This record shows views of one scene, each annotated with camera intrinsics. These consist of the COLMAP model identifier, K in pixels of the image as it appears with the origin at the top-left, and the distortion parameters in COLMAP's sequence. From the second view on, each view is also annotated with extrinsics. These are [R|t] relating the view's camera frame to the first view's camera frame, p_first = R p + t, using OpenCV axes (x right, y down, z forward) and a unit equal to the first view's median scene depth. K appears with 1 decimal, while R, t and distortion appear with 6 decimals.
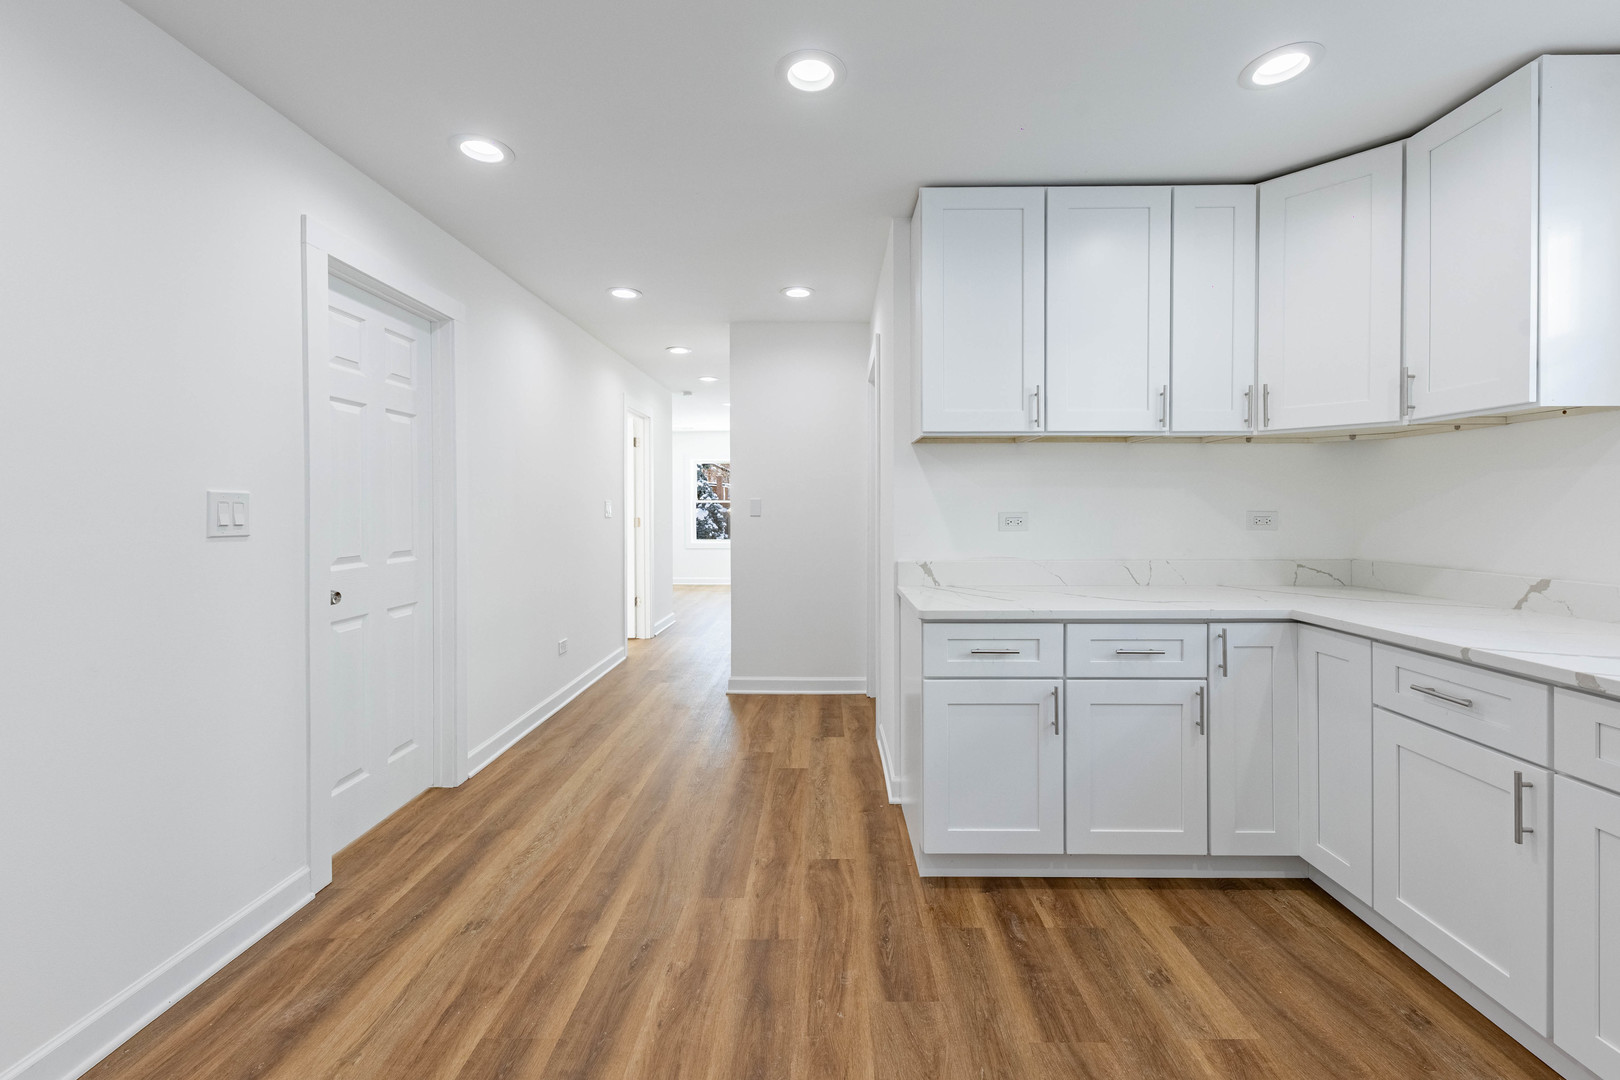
lens RADIAL K [[658.6, 0, 829.4], [0, 658.6, 515.4], [0, 0, 1]] dist [0.001695, -0.000588]
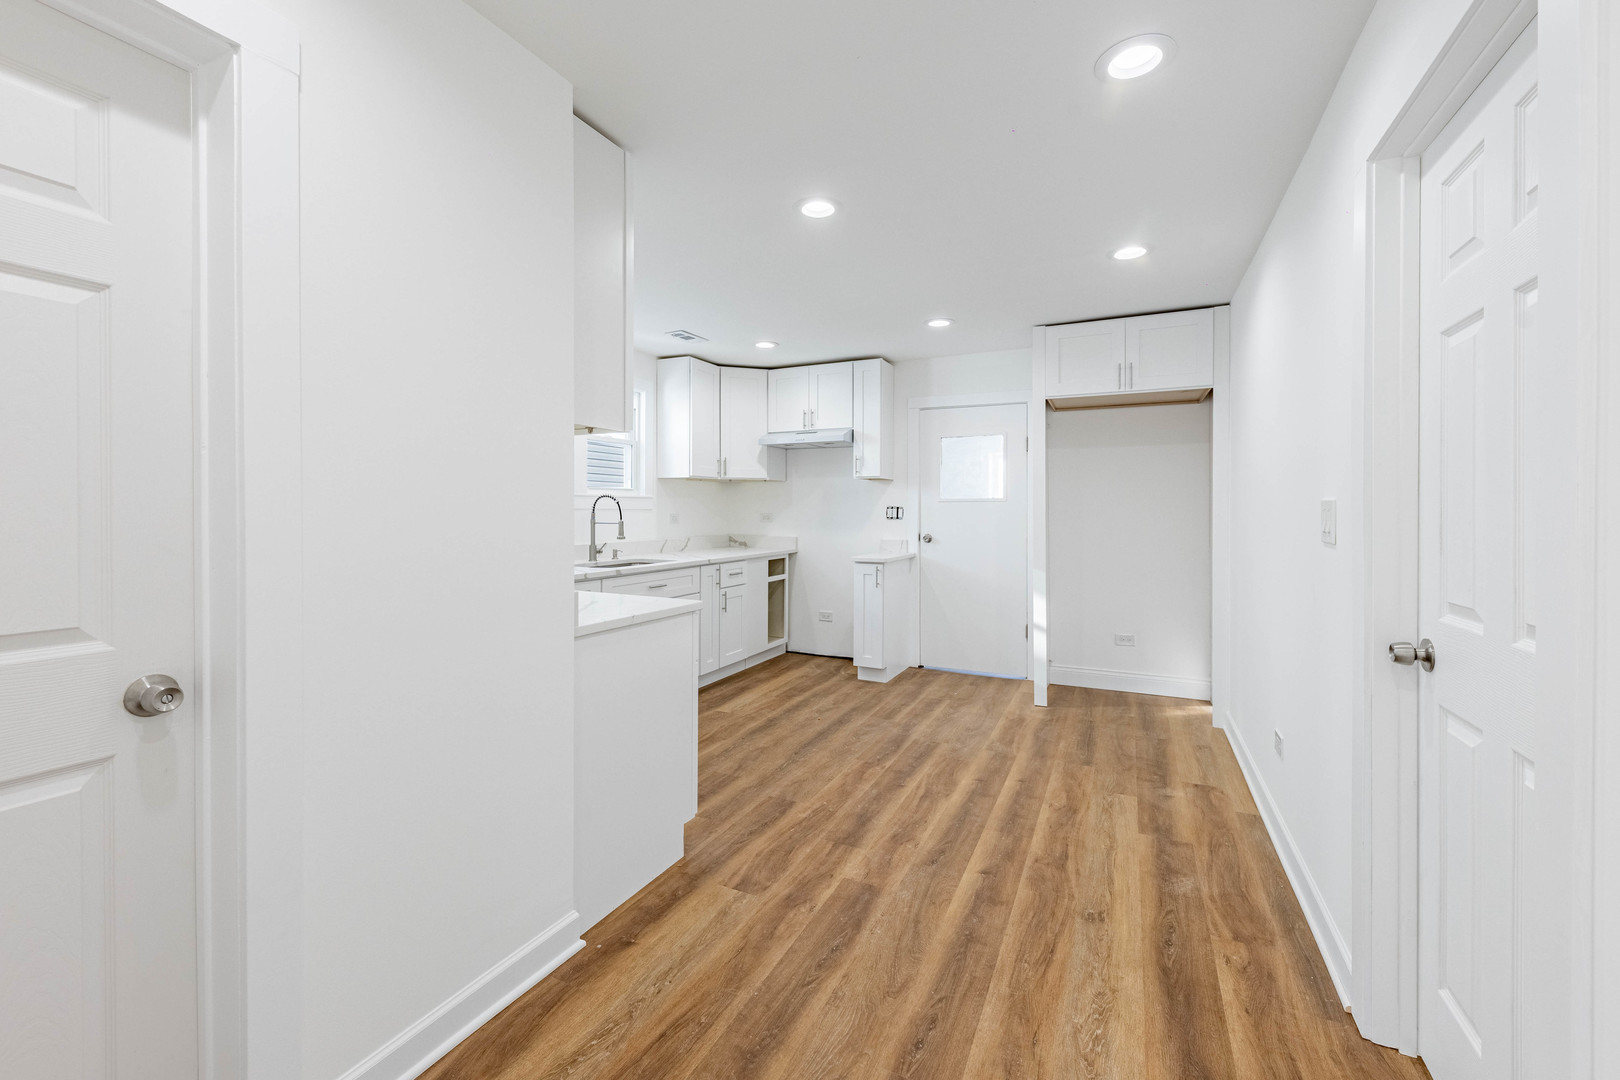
lens RADIAL K [[662.8, 0, 810.8], [0, 662.8, 513.6], [0, 0, 1]] dist [0.013336, -0.008103]
pose [[-0.897737, -0.002995, 0.440522, -0.576241], [0.003027, 0.999911, 0.012967, -0.027232], [-0.440522, 0.012974, -0.897648, 2.059540]]
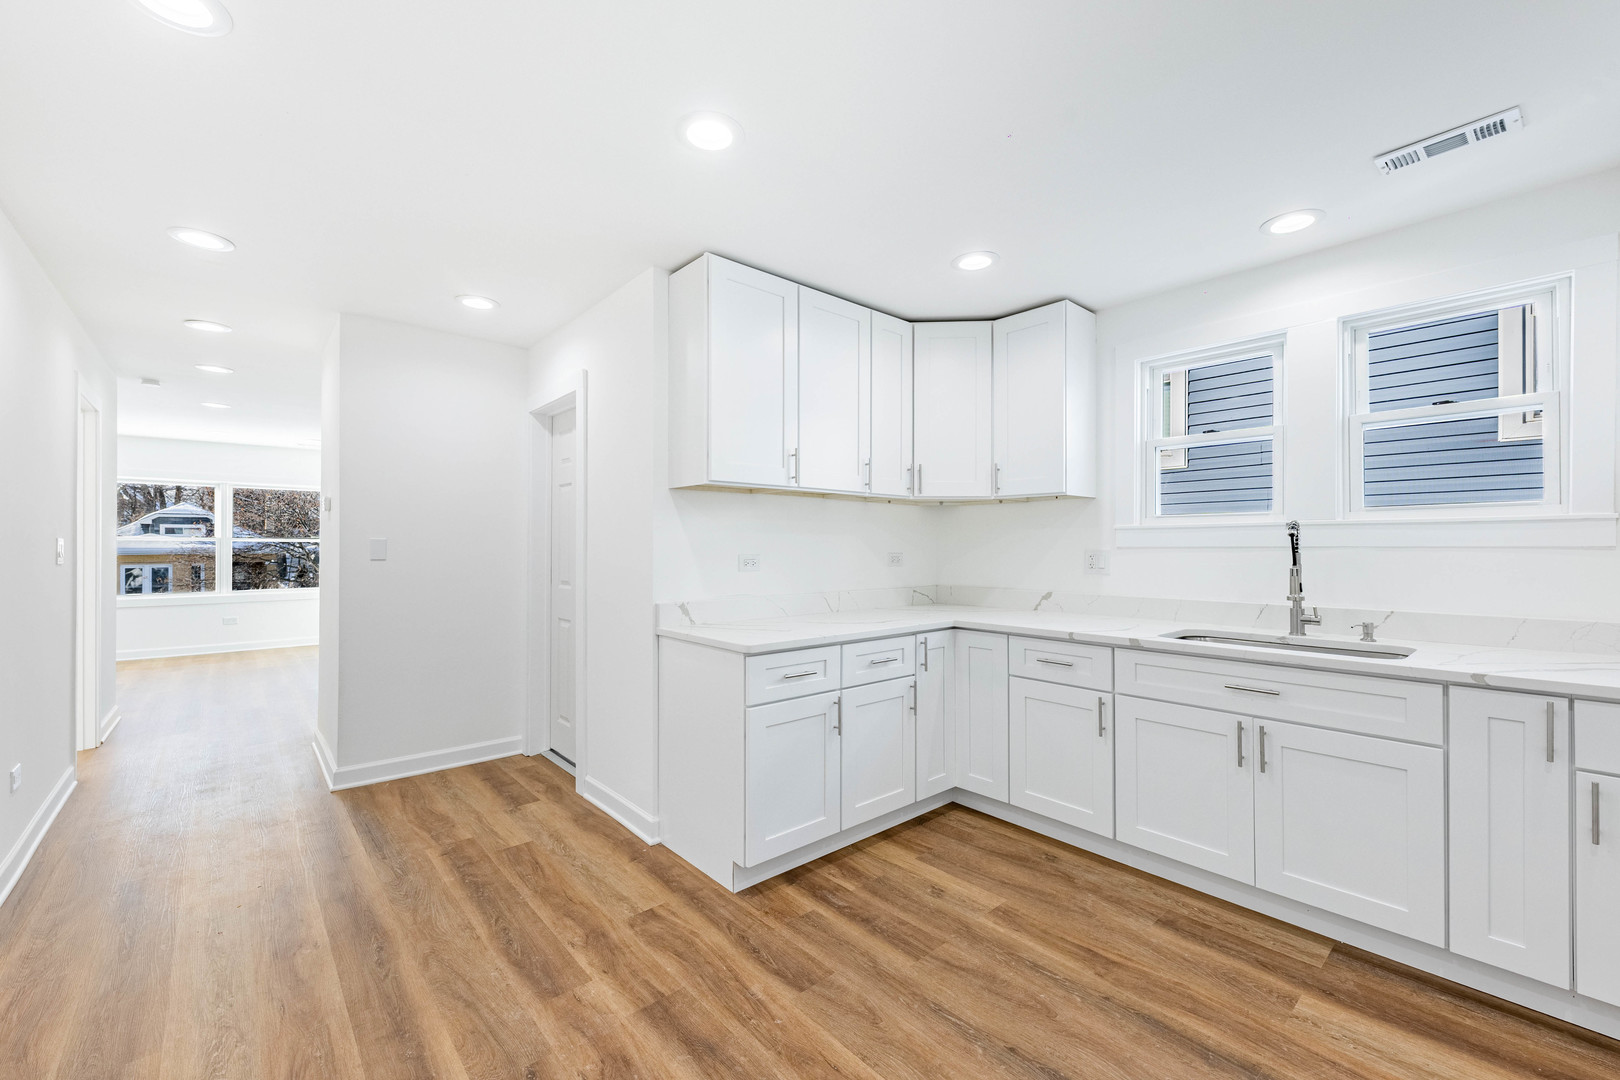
lens RADIAL K [[648.0, 0, 813.2], [0, 648.0, 548.6], [0, 0, 1]] dist [0.015212, -0.007912]
pose [[0.749241, 0.001097, 0.662296, -0.517352], [0.005171, 0.999958, -0.007507, -0.008846], [-0.662277, 0.009049, 0.749204, 0.120711]]
